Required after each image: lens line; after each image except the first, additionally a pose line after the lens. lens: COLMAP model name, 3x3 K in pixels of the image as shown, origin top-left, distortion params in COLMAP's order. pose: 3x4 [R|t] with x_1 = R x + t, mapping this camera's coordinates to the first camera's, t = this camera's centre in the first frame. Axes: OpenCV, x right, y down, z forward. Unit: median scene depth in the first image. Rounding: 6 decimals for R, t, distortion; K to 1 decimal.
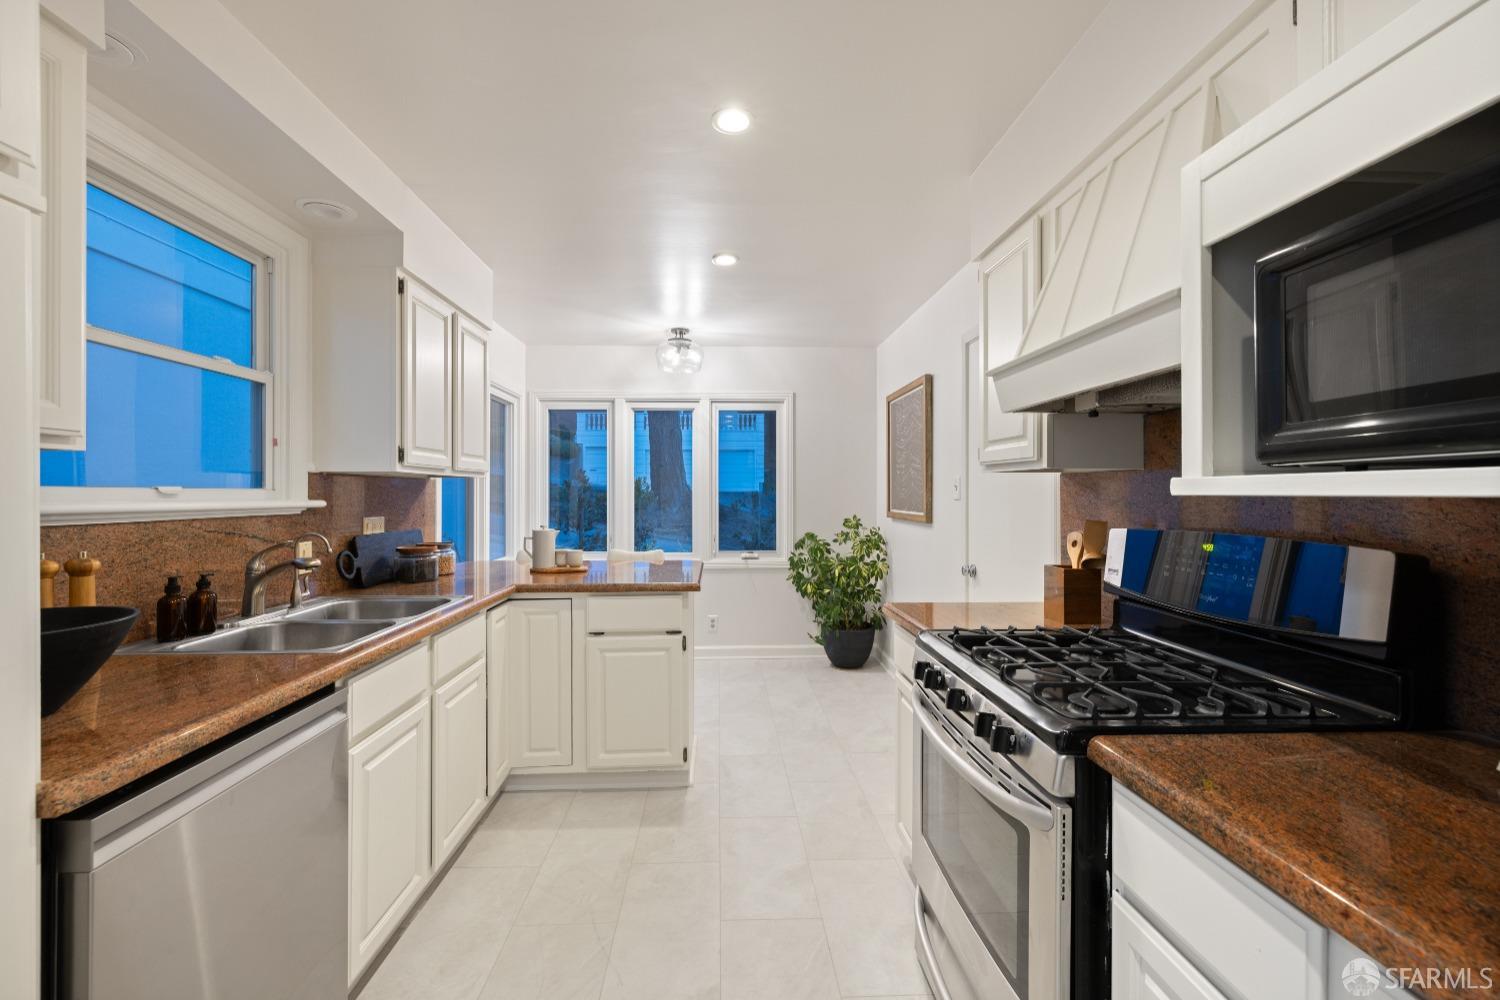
lens RADIAL K [[624.7, 0, 747.9], [0, 624.7, 494.3], [0, 0, 1]] dist [-0.001001, 0.001179]
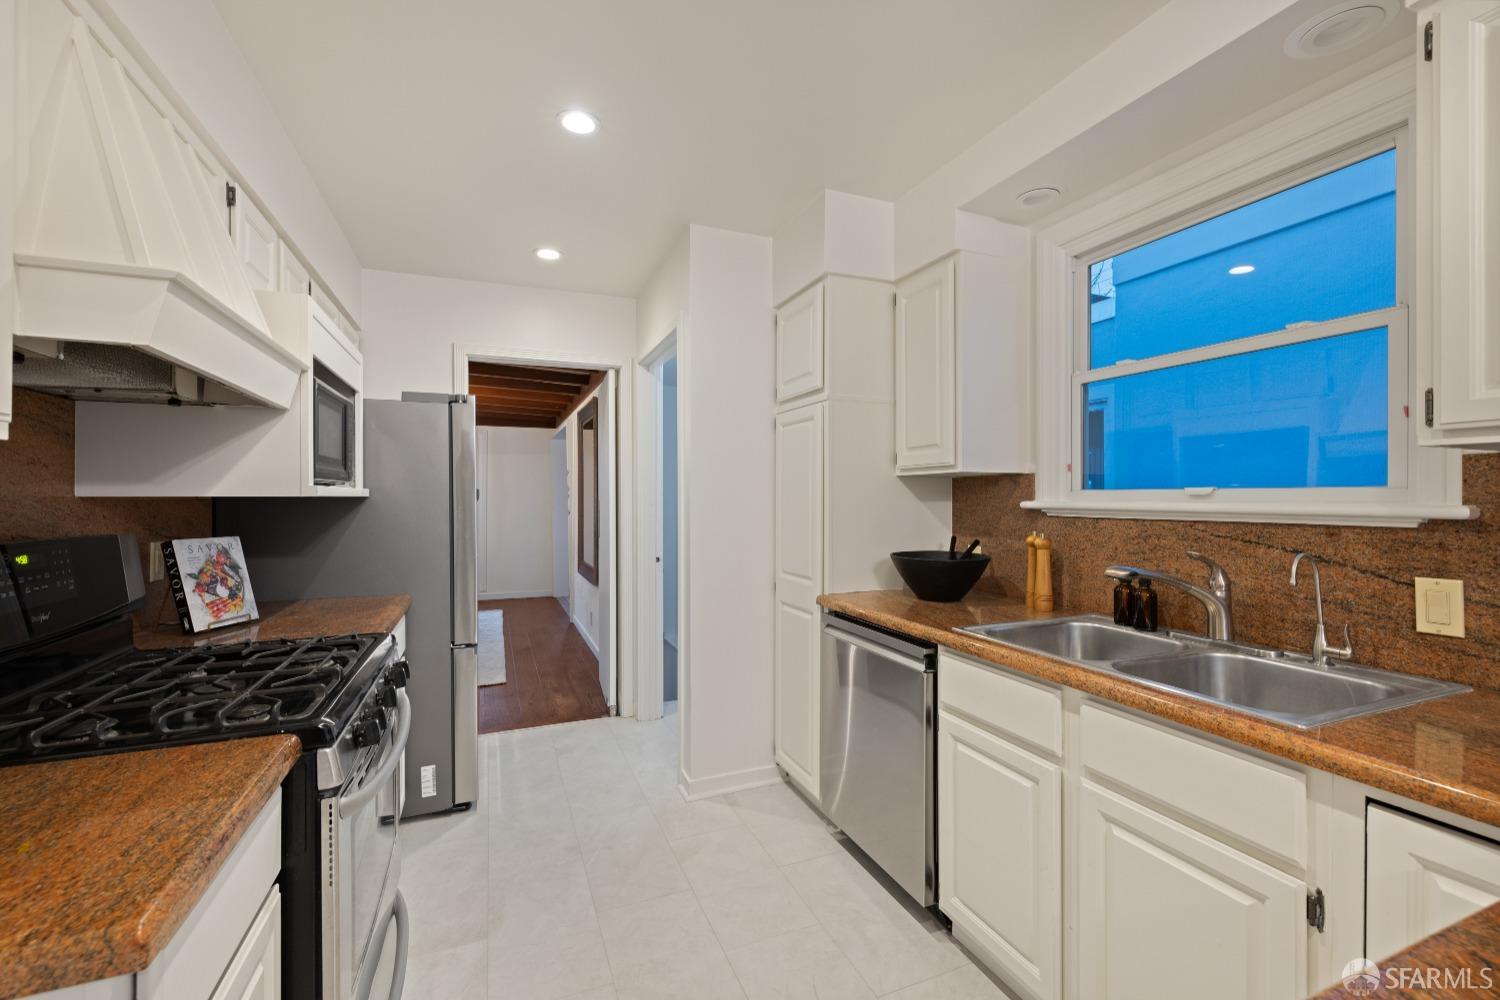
lens RADIAL K [[624.7, 0, 742.9], [0, 624.7, 499.3], [0, 0, 1]] dist [-0.001001, 0.001179]
pose [[-0.945709, 0.001545, -0.325010, 0.086758], [0.000053, 0.999989, 0.004597, 0.001731], [0.325014, 0.004330, -0.945699, 1.634096]]
